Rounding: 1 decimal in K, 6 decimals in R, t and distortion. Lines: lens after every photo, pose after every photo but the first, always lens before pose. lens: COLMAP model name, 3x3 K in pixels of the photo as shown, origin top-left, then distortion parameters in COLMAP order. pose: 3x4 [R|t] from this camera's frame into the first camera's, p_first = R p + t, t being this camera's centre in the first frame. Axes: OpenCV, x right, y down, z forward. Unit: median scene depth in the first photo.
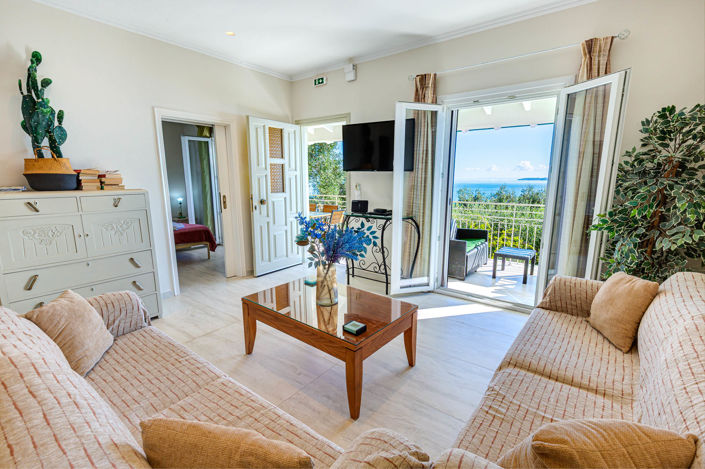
lens RADIAL K [[321.2, 0, 353.2], [0, 321.2, 235.3], [0, 0, 1]] dist [0.003663, 0.000037]
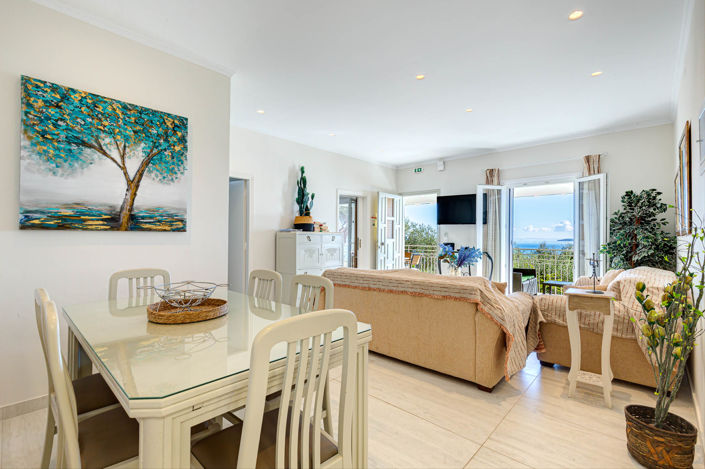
lens RADIAL K [[321.2, 0, 348.6], [0, 321.2, 230.8], [0, 0, 1]] dist [0.003663, 0.000037]
pose [[0.992738, 0.005032, -0.120191, -0.333407], [-0.028556, 0.980424, -0.194816, 0.183361], [0.116858, 0.196834, 0.973448, -0.708466]]
